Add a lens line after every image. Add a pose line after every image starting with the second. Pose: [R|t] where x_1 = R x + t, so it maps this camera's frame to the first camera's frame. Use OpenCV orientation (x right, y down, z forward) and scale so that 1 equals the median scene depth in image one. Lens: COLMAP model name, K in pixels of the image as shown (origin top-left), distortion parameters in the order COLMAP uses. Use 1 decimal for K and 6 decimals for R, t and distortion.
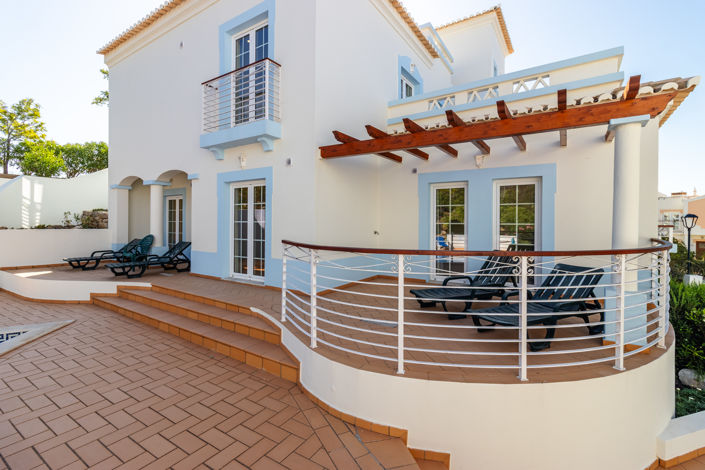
lens RADIAL K [[322.0, 0, 349.5], [0, 322.0, 228.6], [0, 0, 1]] dist [-0.002884, -0.000170]
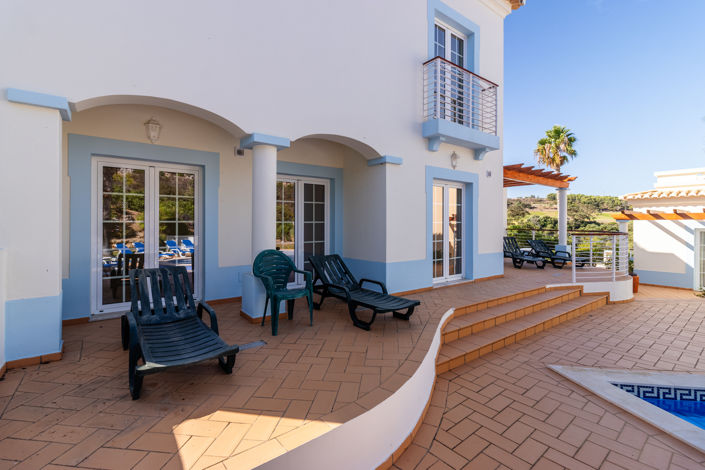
lens RADIAL K [[325.3, 0, 349.2], [0, 325.3, 223.3], [0, 0, 1]] dist [-0.001812, -0.000508]
pose [[0.324878, -0.005183, 0.945742, -1.386960], [0.004045, 0.999983, 0.004090, -0.023845], [-0.945747, 0.002497, 0.324894, 0.988864]]
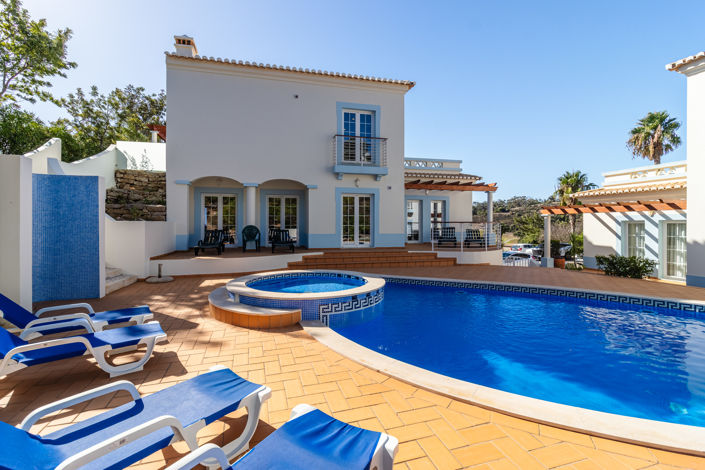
lens RADIAL K [[325.3, 0, 349.2], [0, 325.3, 223.3], [0, 0, 1]] dist [-0.001812, -0.000508]
pose [[0.665669, -0.008195, 0.746202, -1.785678], [0.004616, 0.999966, 0.006864, 0.010608], [-0.746233, -0.001125, 0.665684, -0.220617]]
